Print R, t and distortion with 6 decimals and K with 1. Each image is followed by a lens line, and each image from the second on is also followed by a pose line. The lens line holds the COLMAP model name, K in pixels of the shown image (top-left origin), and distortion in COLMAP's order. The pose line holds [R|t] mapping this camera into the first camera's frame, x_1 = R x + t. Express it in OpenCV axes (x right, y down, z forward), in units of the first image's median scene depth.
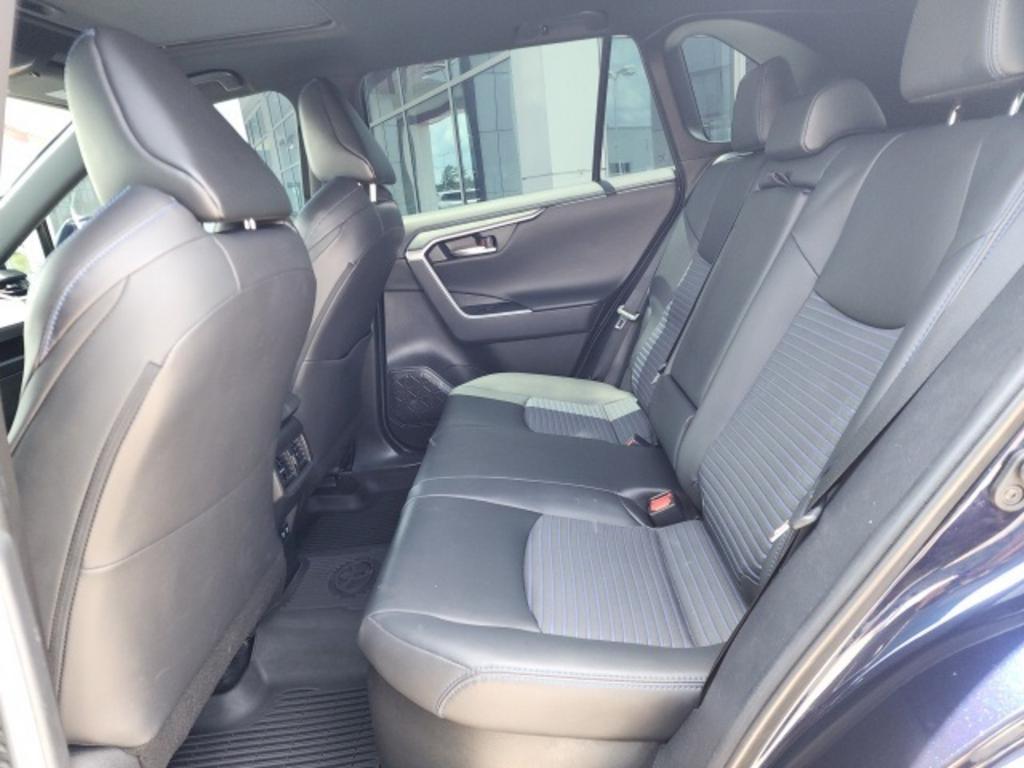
lens RADIAL K [[699.3, 0, 515.6], [0, 699.3, 398.7], [0, 0, 1]] dist [0.019997, -0.027056]
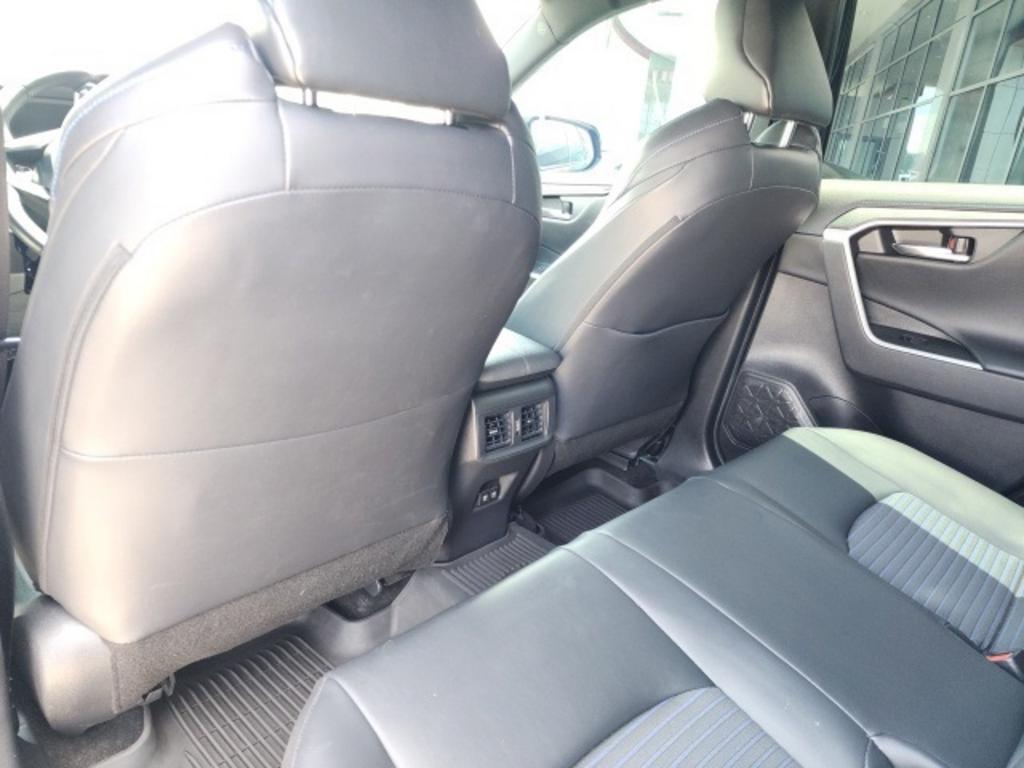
lens RADIAL K [[687.9, 0, 512.0], [0, 687.9, 384.0], [0, 0, 1]] dist [0.073089, -0.078906]
pose [[0.695501, 0.389811, -0.603594, 0.120971], [-0.356154, 0.916615, 0.181580, -0.080883], [0.624045, 0.088683, 0.776340, 0.266021]]
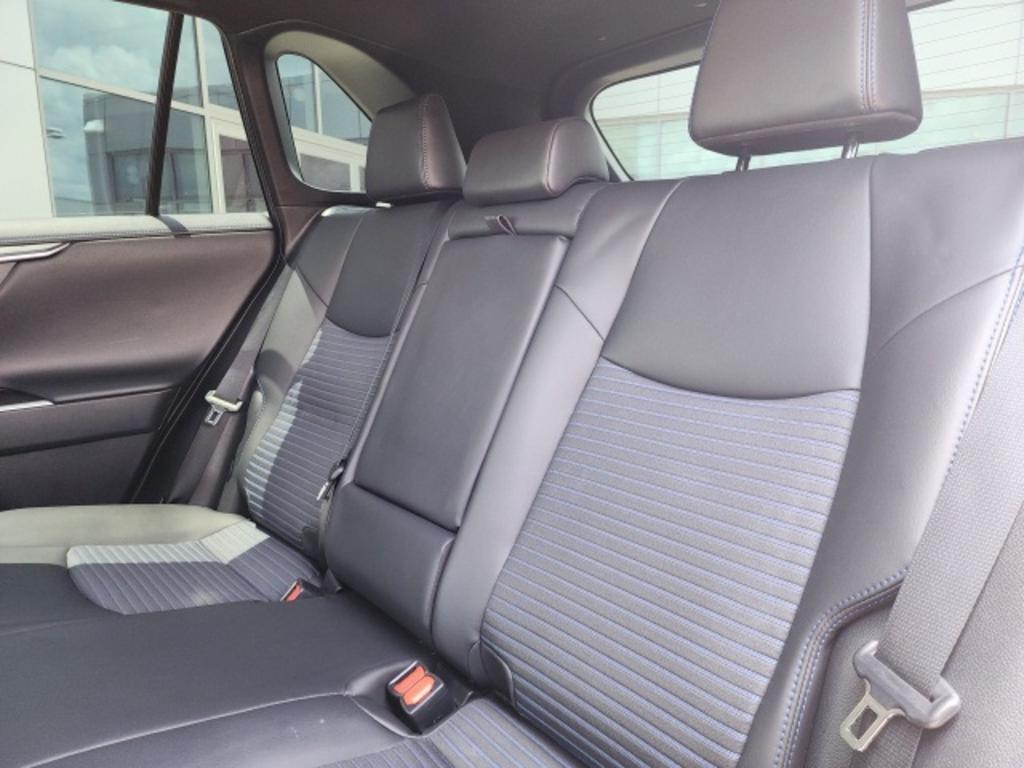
lens RADIAL K [[690.1, 0, 512.0], [0, 690.1, 384.0], [0, 0, 1]] dist [0.008170, 0.001051]
pose [[0.722594, -0.011175, 0.691182, -0.110938], [0.116487, 0.987539, -0.105815, -0.032567], [-0.681387, 0.156976, 0.714892, 0.307475]]
